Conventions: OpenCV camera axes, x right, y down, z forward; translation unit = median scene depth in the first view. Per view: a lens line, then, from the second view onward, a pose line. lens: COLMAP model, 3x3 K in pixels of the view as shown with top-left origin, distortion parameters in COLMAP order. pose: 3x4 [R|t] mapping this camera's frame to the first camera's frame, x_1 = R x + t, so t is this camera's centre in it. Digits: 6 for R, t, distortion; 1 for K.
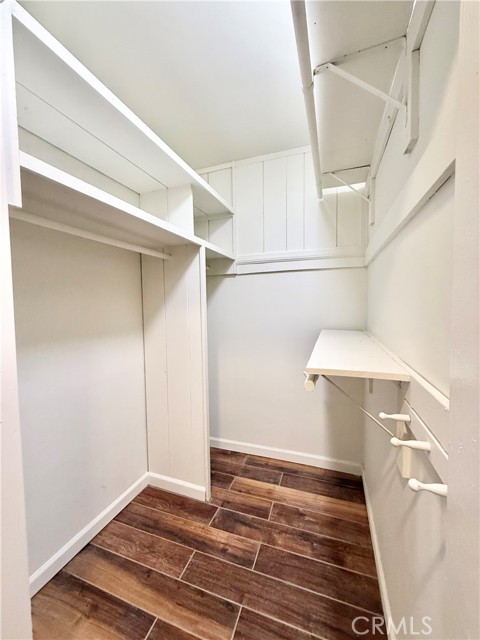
lens RADIAL K [[254.3, 0, 240.0], [0, 254.3, 320.0], [0, 0, 1]] dist [-0.002107, -0.000168]
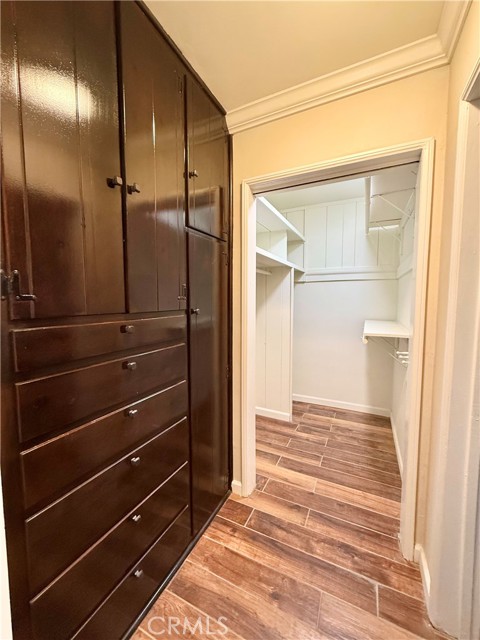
lens RADIAL K [[256.0, 0, 240.0], [0, 256.0, 320.0], [0, 0, 1]] dist [-0.001888, -0.000182]
pose [[0.993796, 0.021968, -0.109029, -0.286660], [-0.019617, 0.999552, 0.022585, 0.019566], [0.109477, -0.020306, 0.993782, -0.673566]]
